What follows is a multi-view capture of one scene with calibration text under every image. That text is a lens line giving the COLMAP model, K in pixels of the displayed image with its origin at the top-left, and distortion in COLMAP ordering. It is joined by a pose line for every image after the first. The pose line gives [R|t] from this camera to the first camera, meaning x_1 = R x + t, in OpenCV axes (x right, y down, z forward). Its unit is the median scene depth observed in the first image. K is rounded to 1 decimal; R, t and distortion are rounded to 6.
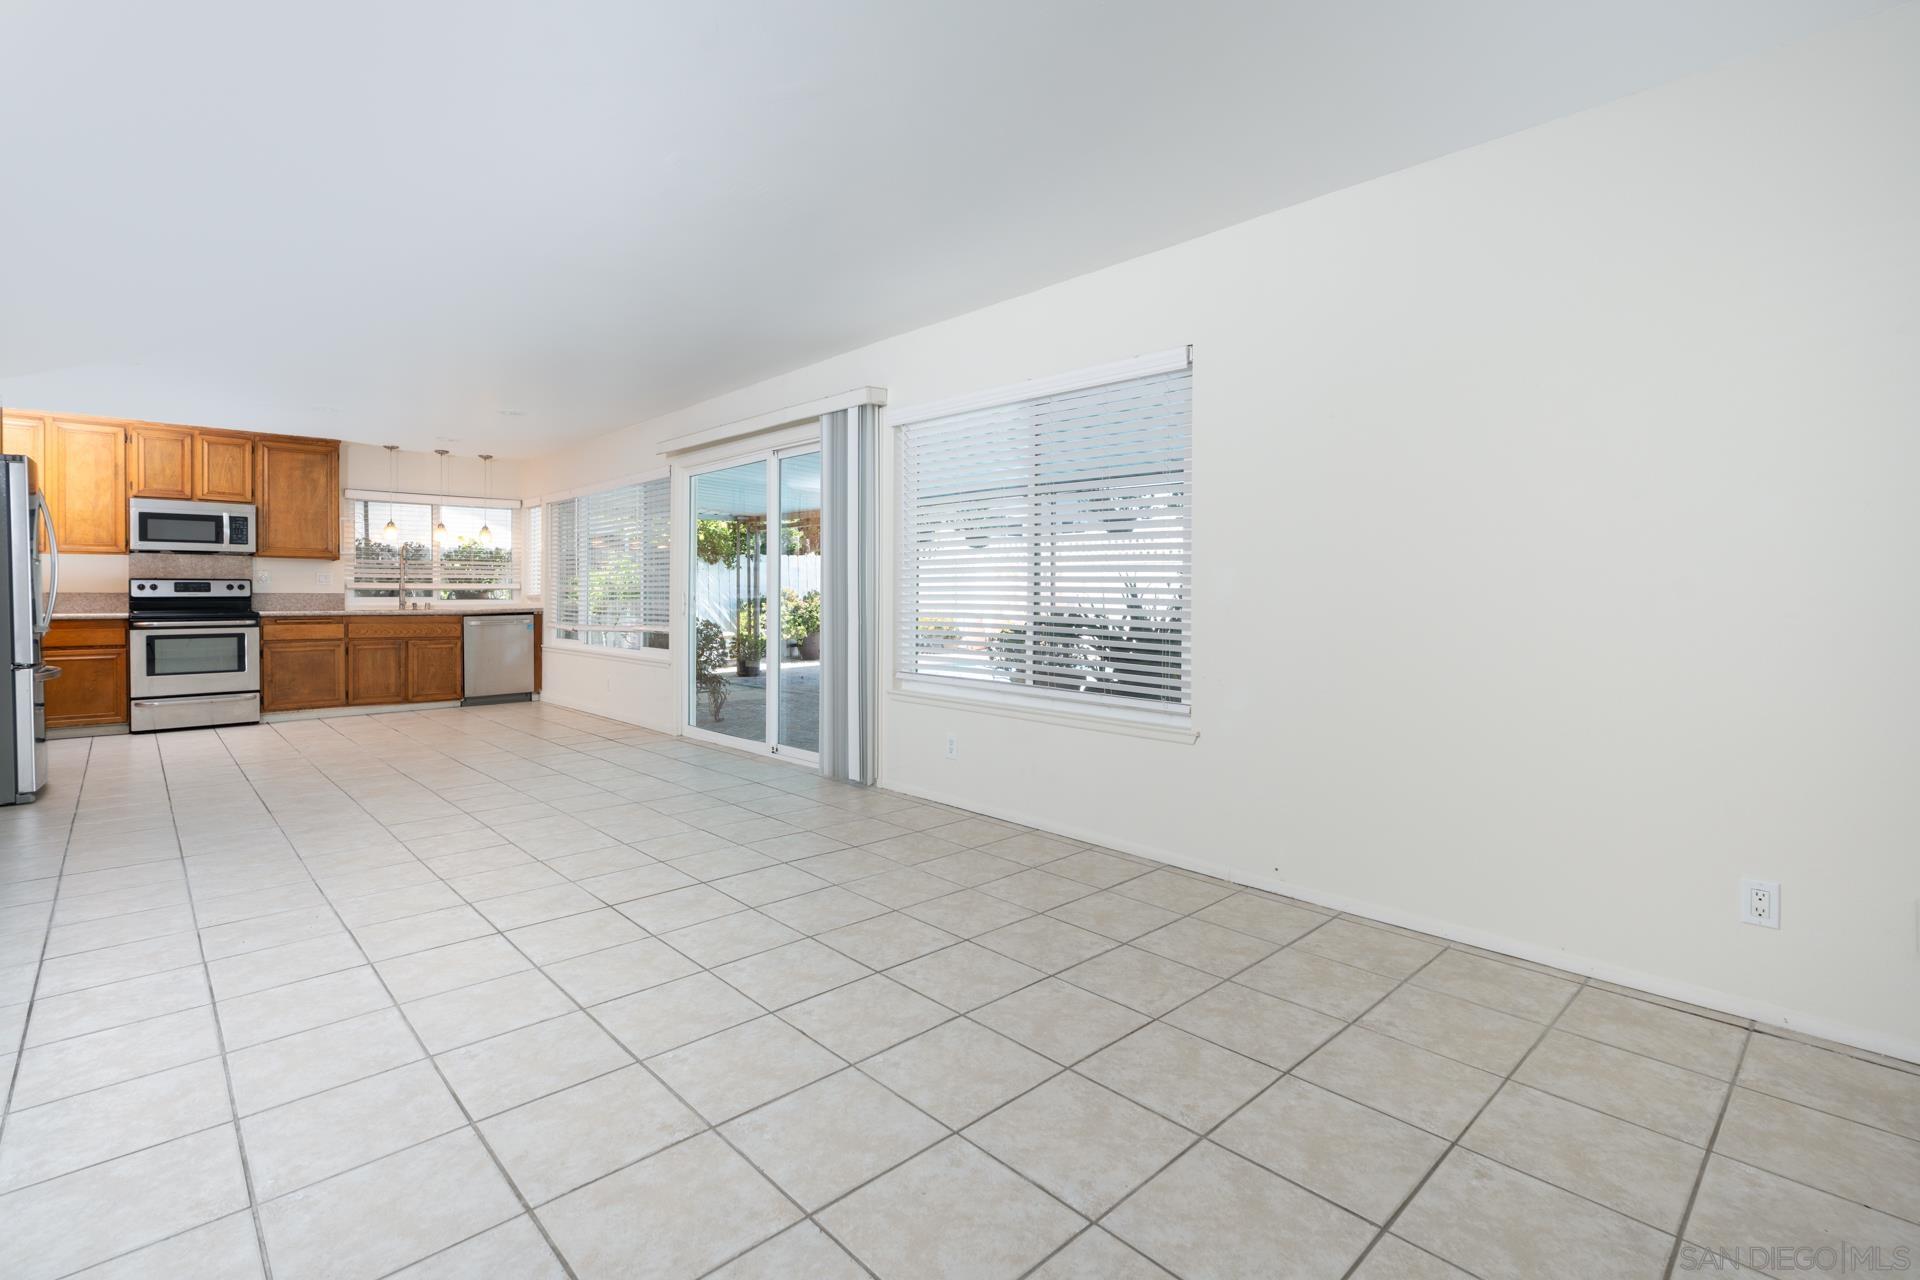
lens RADIAL K [[872.3, 0, 967.2], [0, 872.3, 617.9], [0, 0, 1]] dist [0.002627, -0.000232]
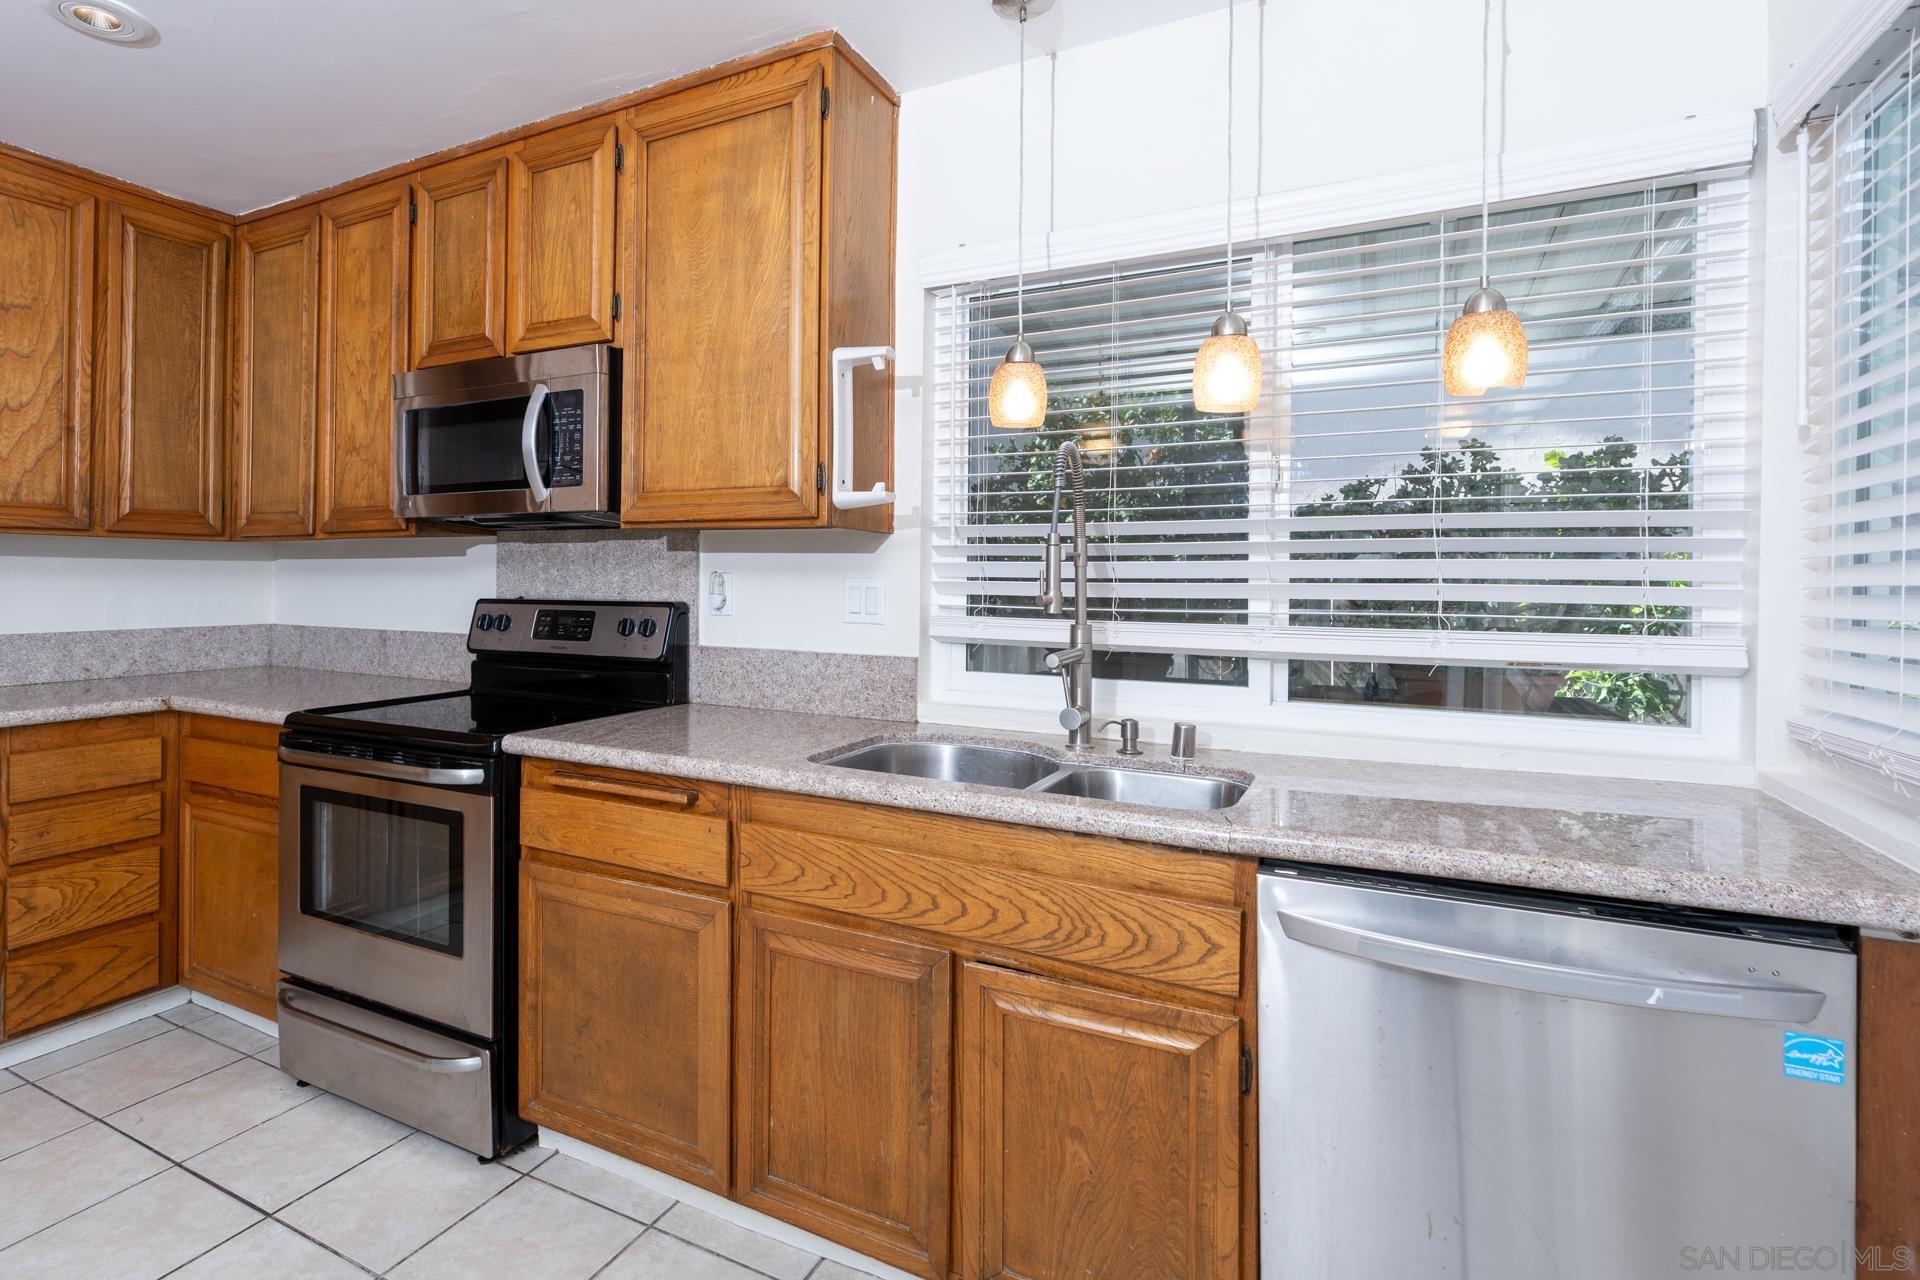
lens RADIAL K [[977.5, 0, 853.0], [0, 977.5, 564.8], [0, 0, 1]] dist [-0.001262, -0.000874]
pose [[0.306914, -0.015746, -0.951607, -0.475372], [-0.032880, 0.999091, -0.027136, -0.050453], [0.951169, 0.039617, 0.306117, 0.955215]]
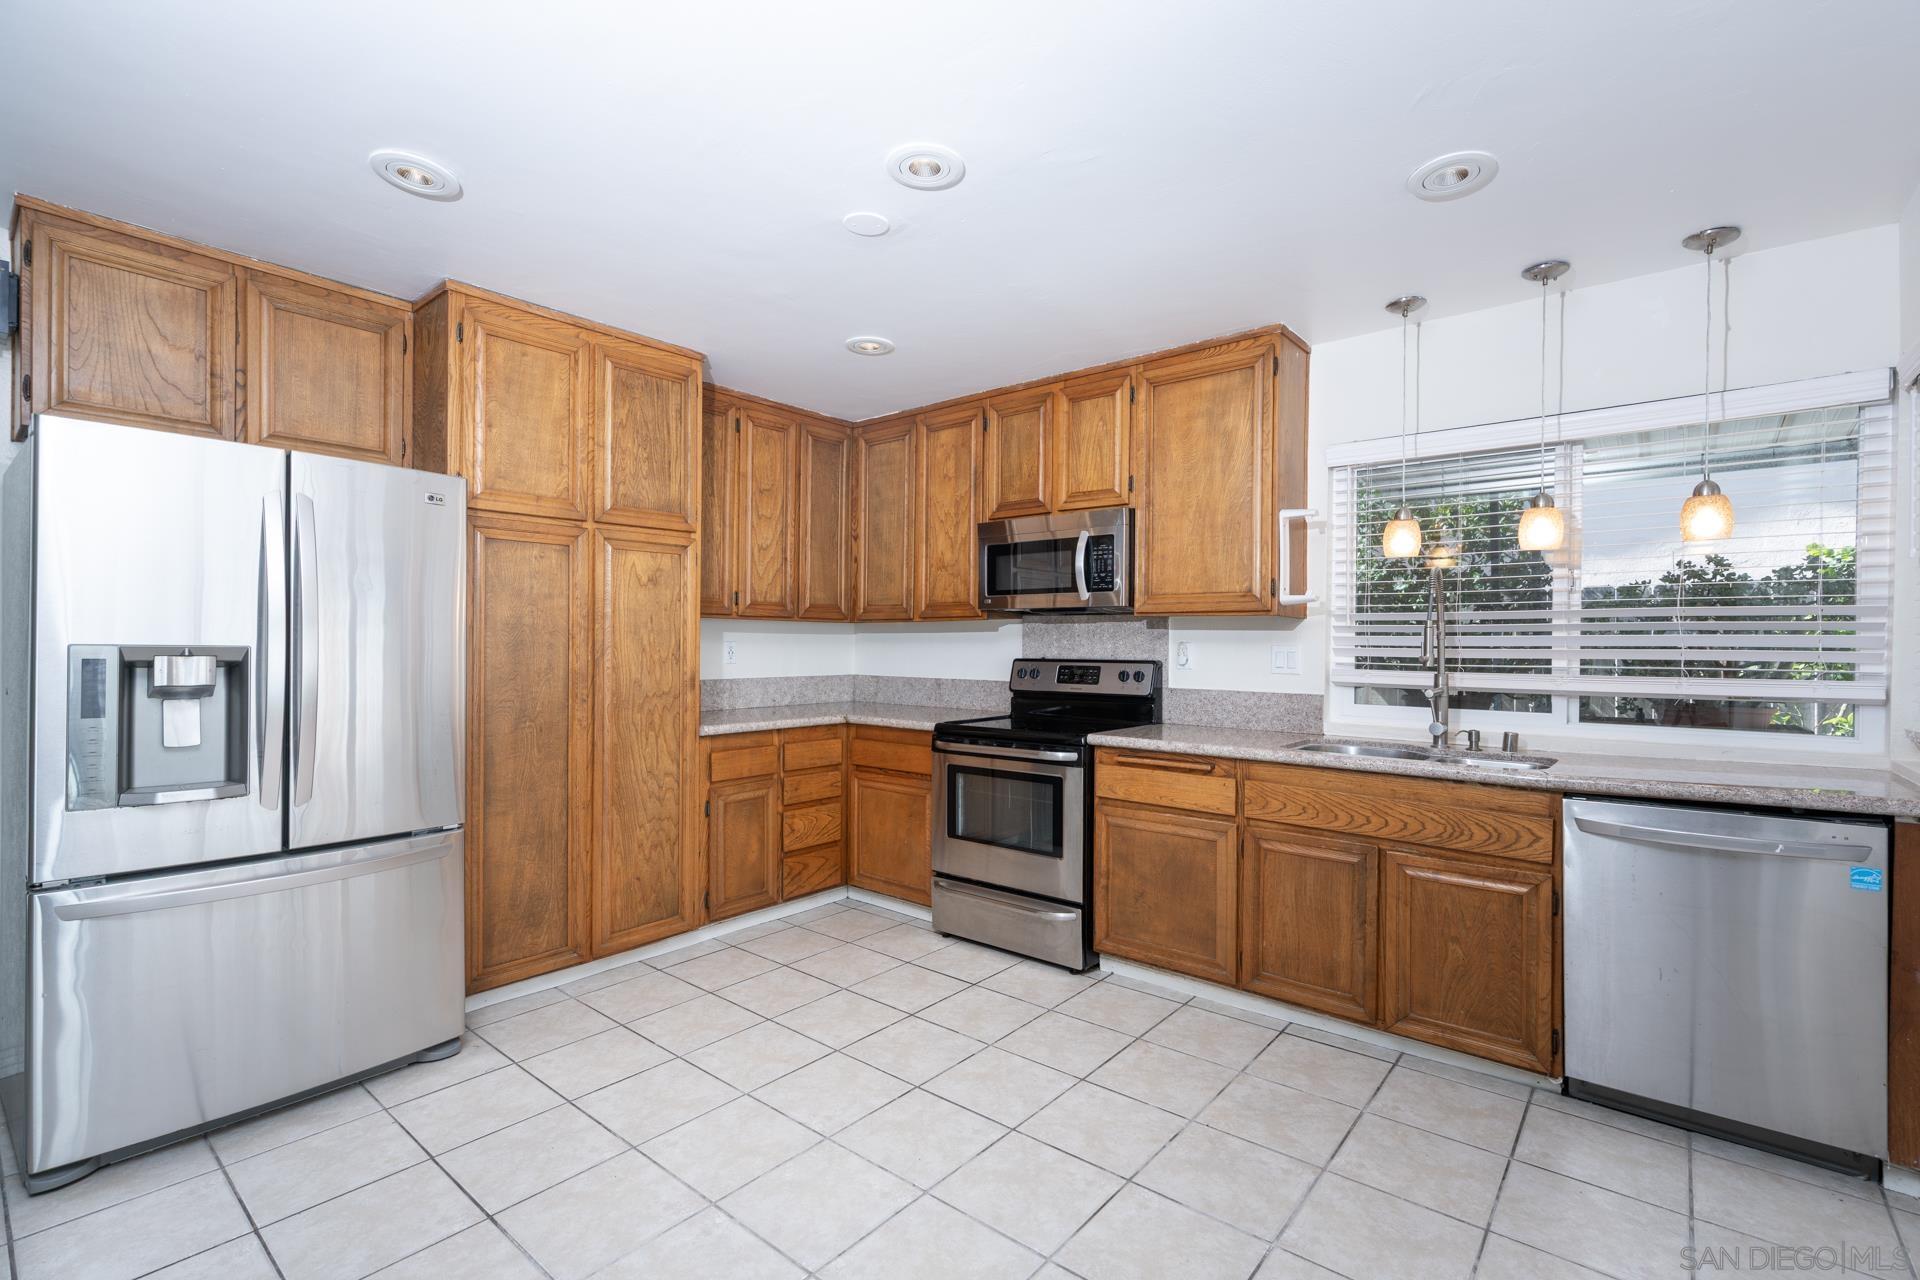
lens RADIAL K [[874.7, 0, 960.0], [0, 874.7, 640.0], [0, 0, 1]] dist [0.000441, -0.000788]
pose [[0.120037, -0.008317, -0.992735, -0.339982], [-0.035250, 0.999299, -0.012635, -0.046116], [0.992143, 0.036510, 0.119660, 0.830377]]
